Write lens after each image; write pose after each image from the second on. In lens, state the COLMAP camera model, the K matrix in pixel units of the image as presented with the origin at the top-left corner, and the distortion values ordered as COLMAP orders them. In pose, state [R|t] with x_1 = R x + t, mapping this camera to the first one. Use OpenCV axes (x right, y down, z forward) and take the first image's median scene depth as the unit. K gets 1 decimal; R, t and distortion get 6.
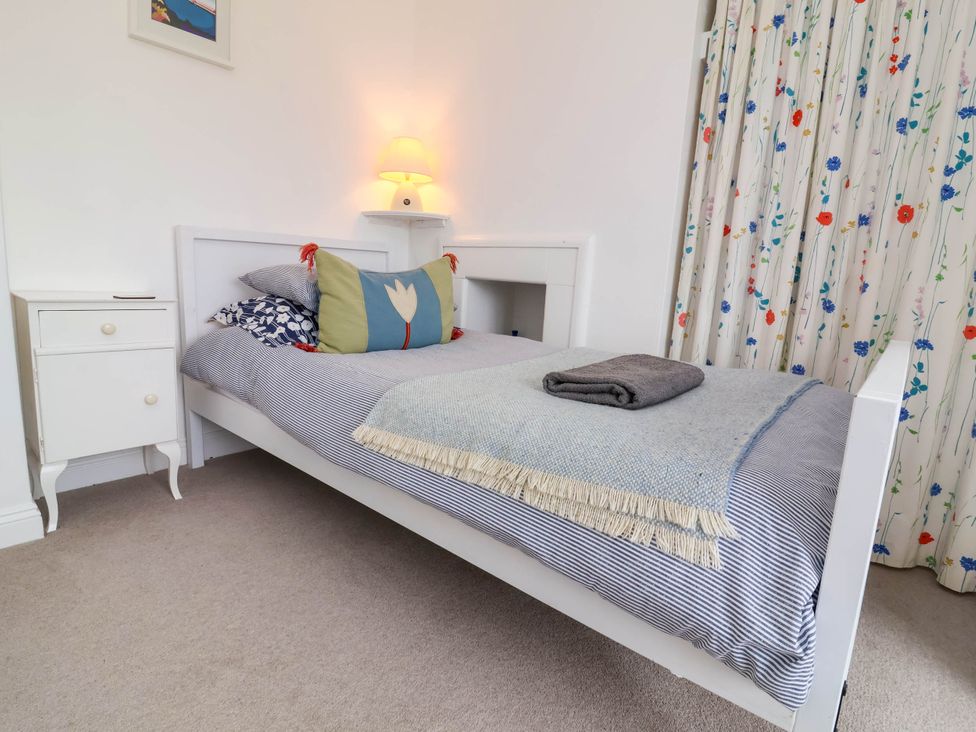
lens RADIAL K [[502.2, 0, 496.7], [0, 502.2, 358.2], [0, 0, 1]] dist [-0.000589, -0.014795]
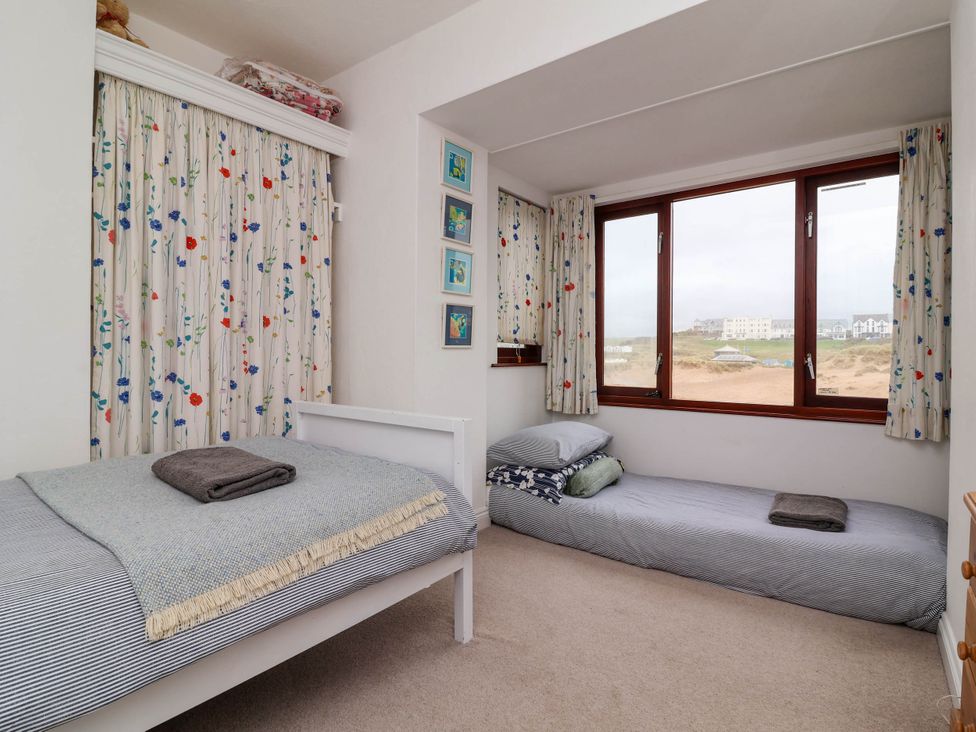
lens RADIAL K [[502.2, 0, 496.7], [0, 502.2, 358.2], [0, 0, 1]] dist [-0.000589, -0.014795]
pose [[-0.047347, -0.067325, 0.996607, -0.852008], [0.163151, 0.983806, 0.074211, -0.185007], [-0.985464, 0.166111, -0.035596, 0.375310]]
